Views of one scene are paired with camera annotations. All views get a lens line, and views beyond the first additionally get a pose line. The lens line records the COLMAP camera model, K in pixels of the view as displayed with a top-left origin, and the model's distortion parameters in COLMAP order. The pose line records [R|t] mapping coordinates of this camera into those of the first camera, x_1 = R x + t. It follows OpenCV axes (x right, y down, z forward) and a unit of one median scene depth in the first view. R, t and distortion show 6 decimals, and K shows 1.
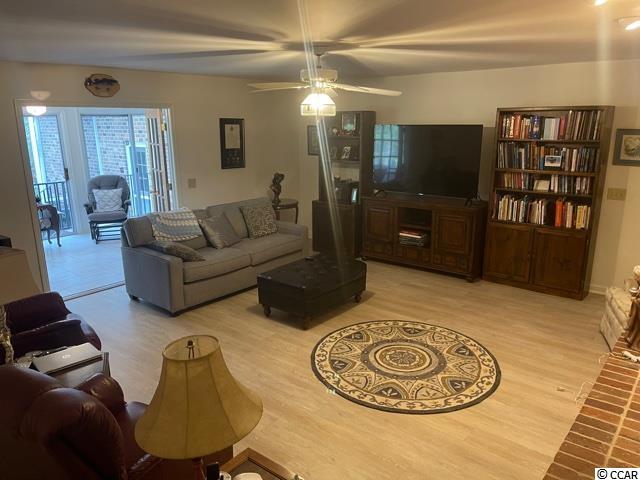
lens RADIAL K [[480.6, 0, 324.1], [0, 480.6, 238.8], [0, 0, 1]] dist [0.070322, -0.090050]
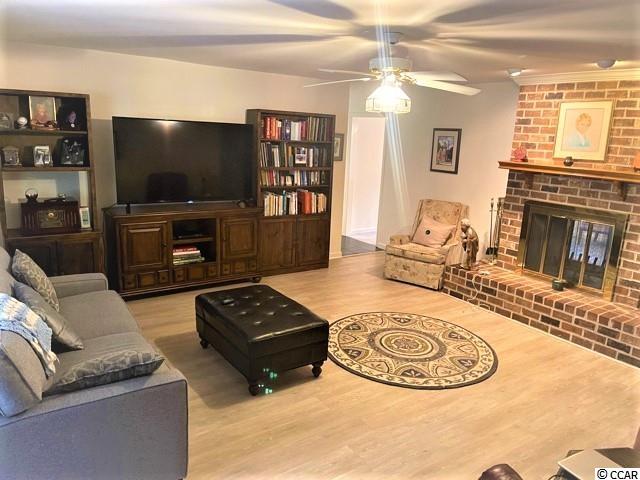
lens RADIAL K [[480.6, 0, 326.2], [0, 480.6, 237.2], [0, 0, 1]] dist [0.070322, -0.090050]
pose [[0.272713, -0.182054, 0.944714, -0.657808], [0.184222, 0.973646, 0.134450, -0.122698], [-0.944293, 0.137370, 0.299064, 0.631157]]
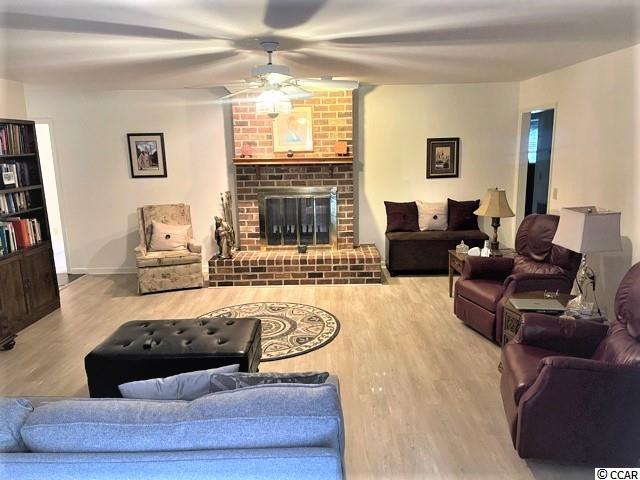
lens RADIAL K [[480.6, 0, 319.0], [0, 480.6, 241.4], [0, 0, 1]] dist [0.070322, -0.090050]
pose [[-0.622080, -0.126722, 0.772631, -0.614641], [0.217807, 0.919854, 0.326235, -0.225495], [-0.752049, 0.371229, -0.544621, 1.122465]]
